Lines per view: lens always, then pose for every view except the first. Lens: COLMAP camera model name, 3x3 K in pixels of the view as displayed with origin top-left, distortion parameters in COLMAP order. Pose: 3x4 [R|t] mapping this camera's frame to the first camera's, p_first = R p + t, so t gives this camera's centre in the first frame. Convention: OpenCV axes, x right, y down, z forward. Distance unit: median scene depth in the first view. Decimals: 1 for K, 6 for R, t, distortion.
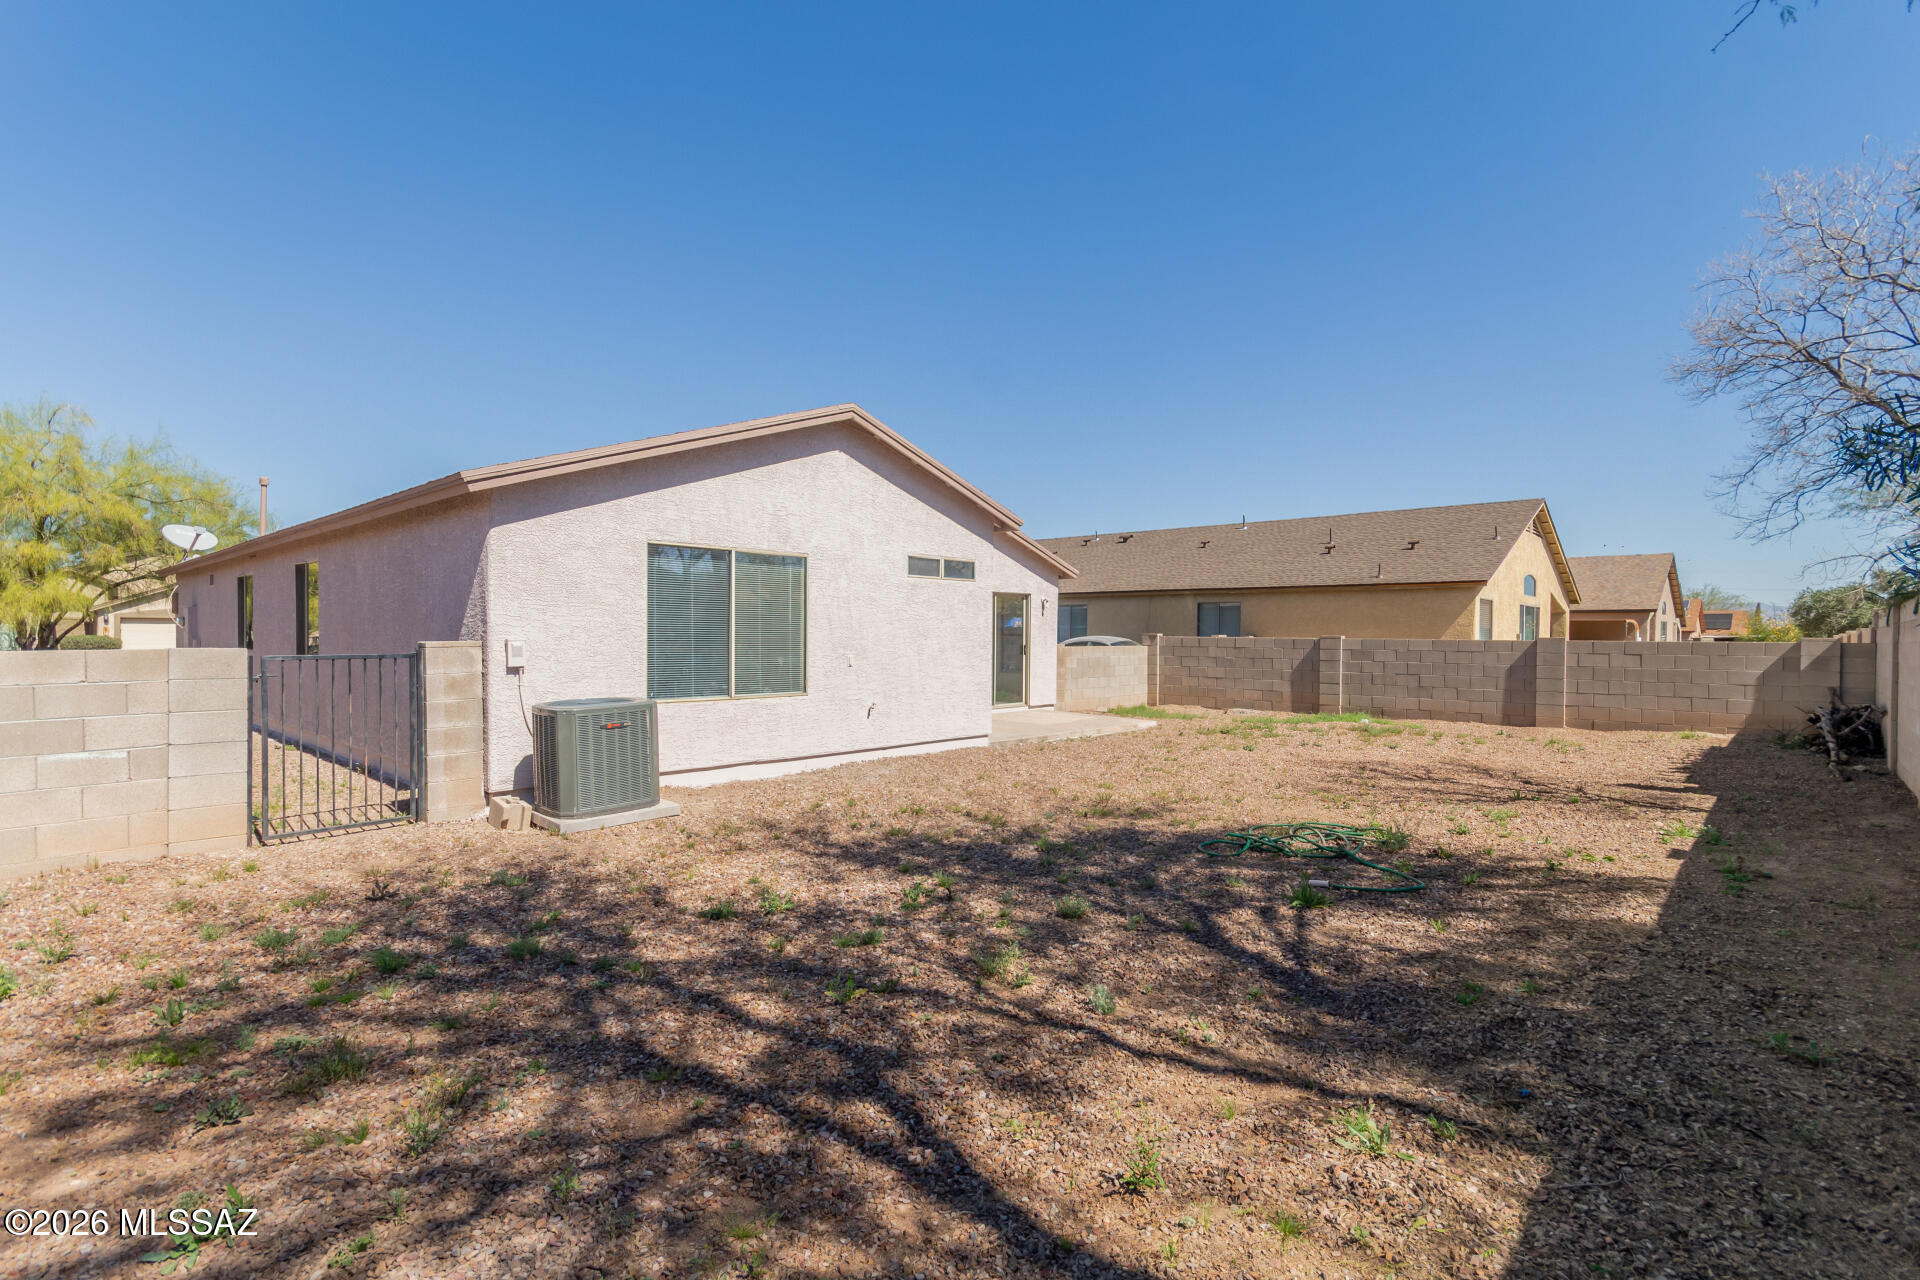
lens RADIAL K [[886.5, 0, 977.9], [0, 886.5, 639.5], [0, 0, 1]] dist [0.000305, 0.001351]
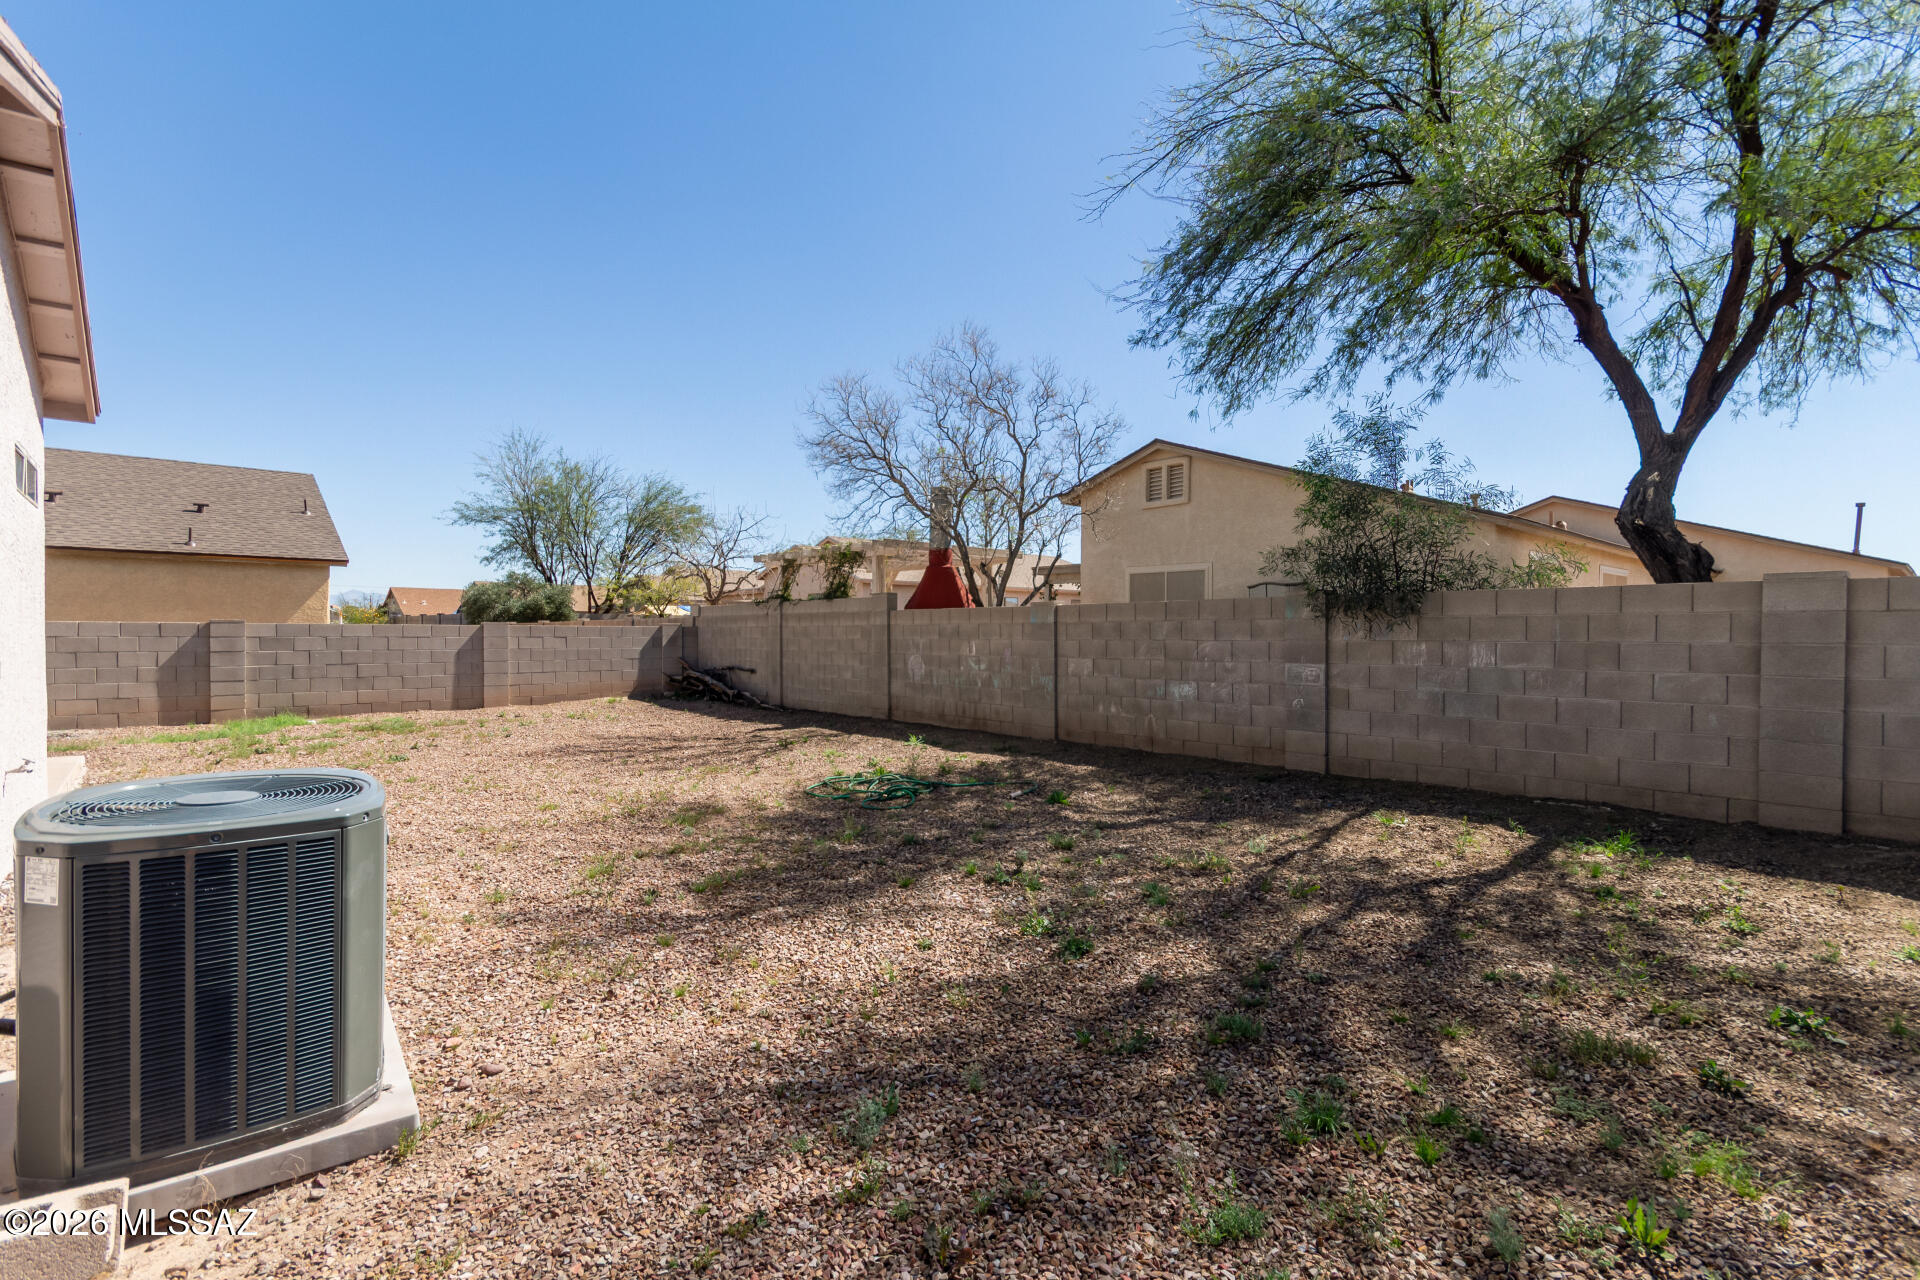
lens RADIAL K [[886.5, 0, 979.6], [0, 886.5, 635.6], [0, 0, 1]] dist [0.000305, 0.001351]
pose [[0.122104, -0.011343, 0.992453, -0.338798], [0.002591, 0.999935, 0.011109, 0.003242], [-0.992514, 0.001215, 0.122125, 0.293514]]
